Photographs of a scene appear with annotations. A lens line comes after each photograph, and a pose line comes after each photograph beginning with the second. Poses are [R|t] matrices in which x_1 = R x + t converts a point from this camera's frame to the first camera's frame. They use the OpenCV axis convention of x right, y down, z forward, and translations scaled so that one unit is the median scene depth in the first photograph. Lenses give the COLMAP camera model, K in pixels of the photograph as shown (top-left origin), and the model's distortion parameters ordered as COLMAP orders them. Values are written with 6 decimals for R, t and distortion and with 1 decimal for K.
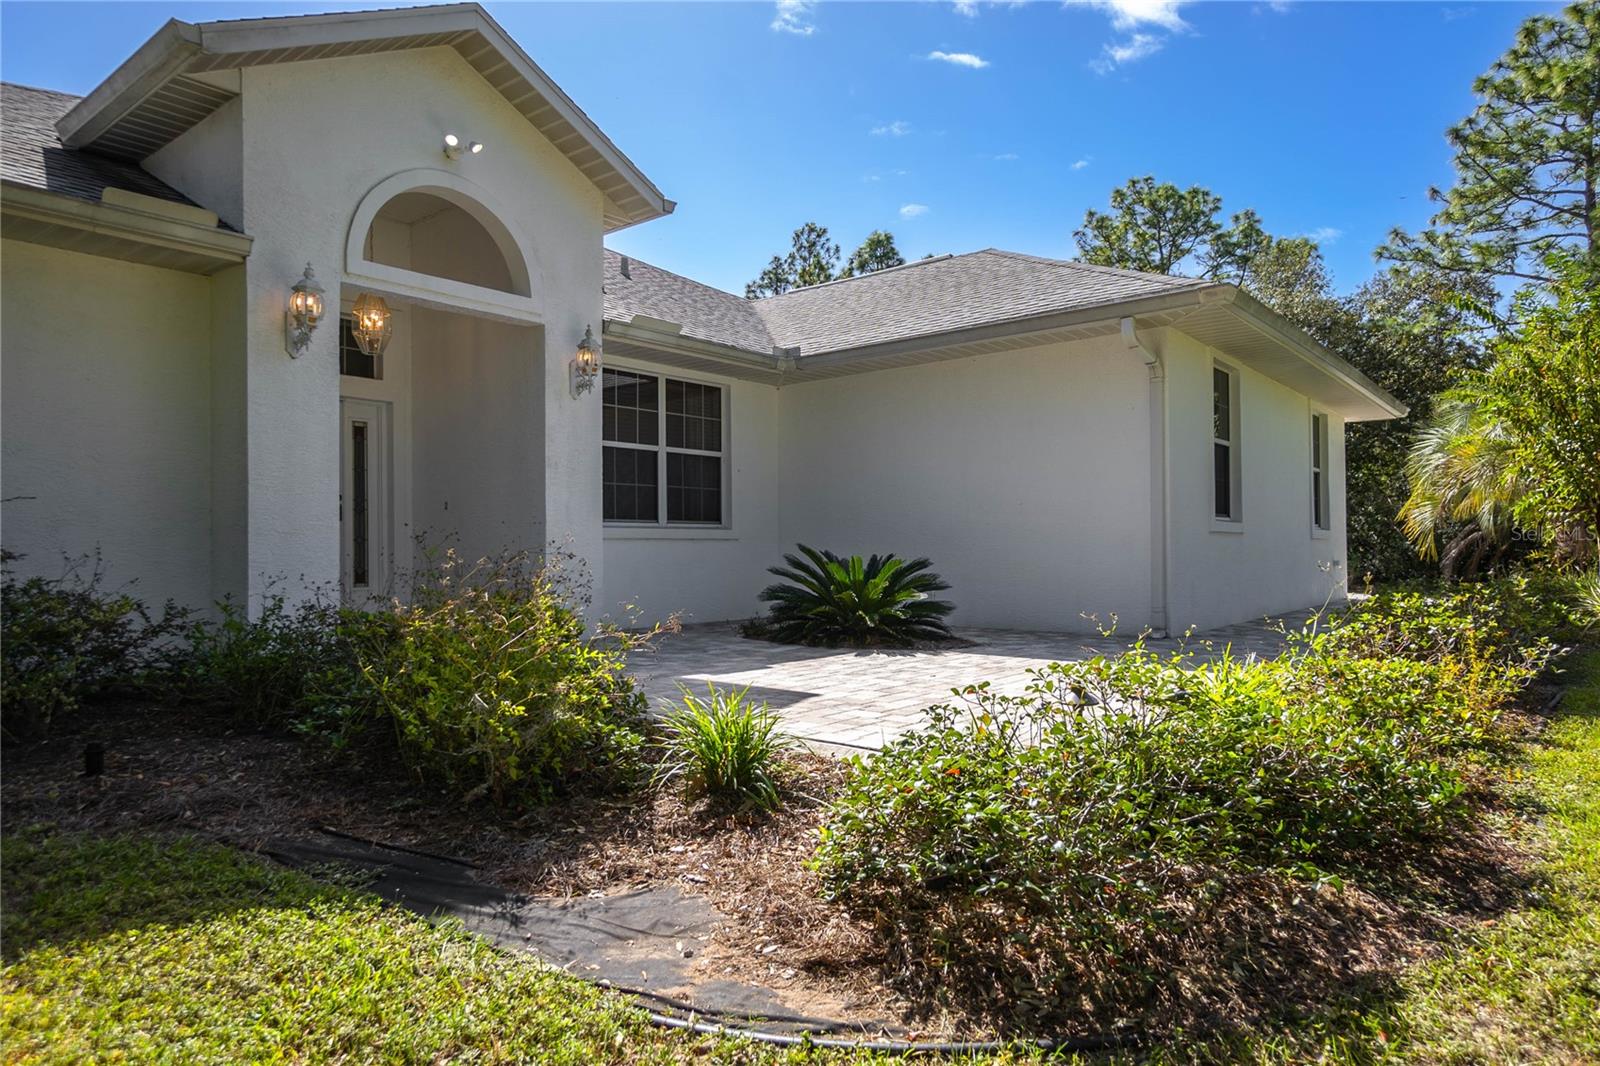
lens RADIAL K [[998.7, 0, 792.8], [0, 998.7, 538.3], [0, 0, 1]] dist [0.024383, 0.001474]
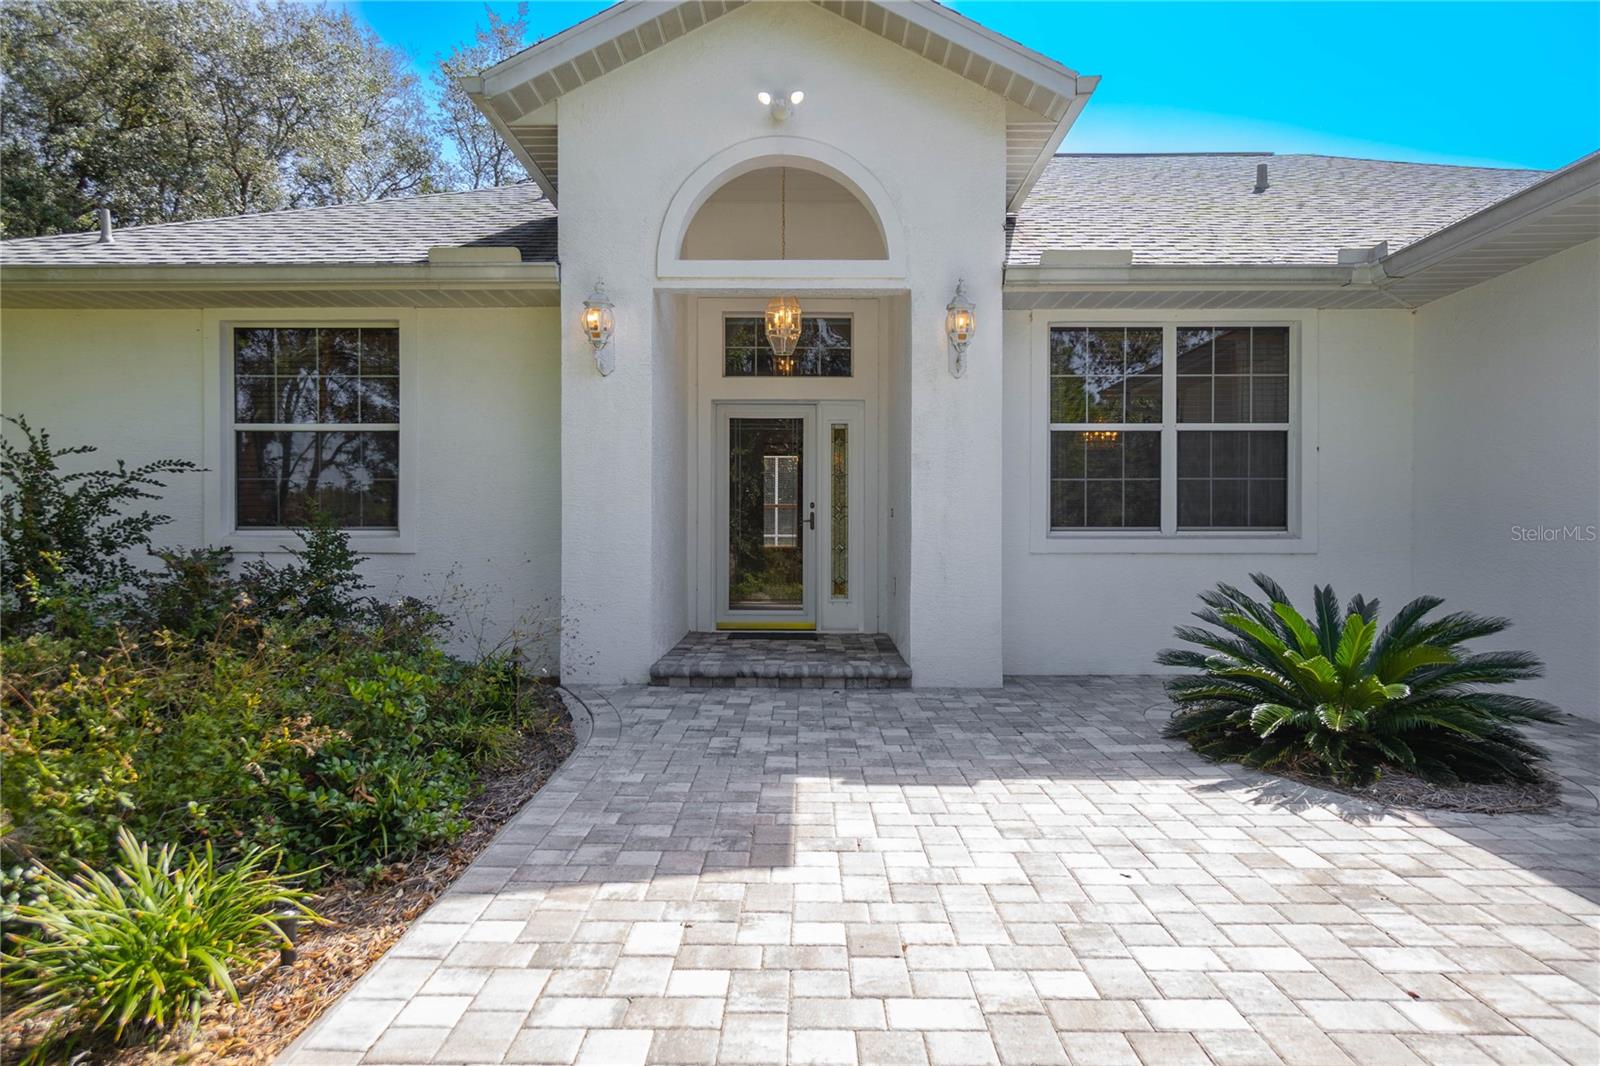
lens RADIAL K [[998.7, 0, 841.7], [0, 998.7, 534.9], [0, 0, 1]] dist [0.024383, 0.001474]
pose [[0.640411, 0.014450, -0.767896, 0.286269], [0.003124, 0.999766, 0.021418, -0.029809], [0.768026, -0.016115, 0.640216, 0.379638]]
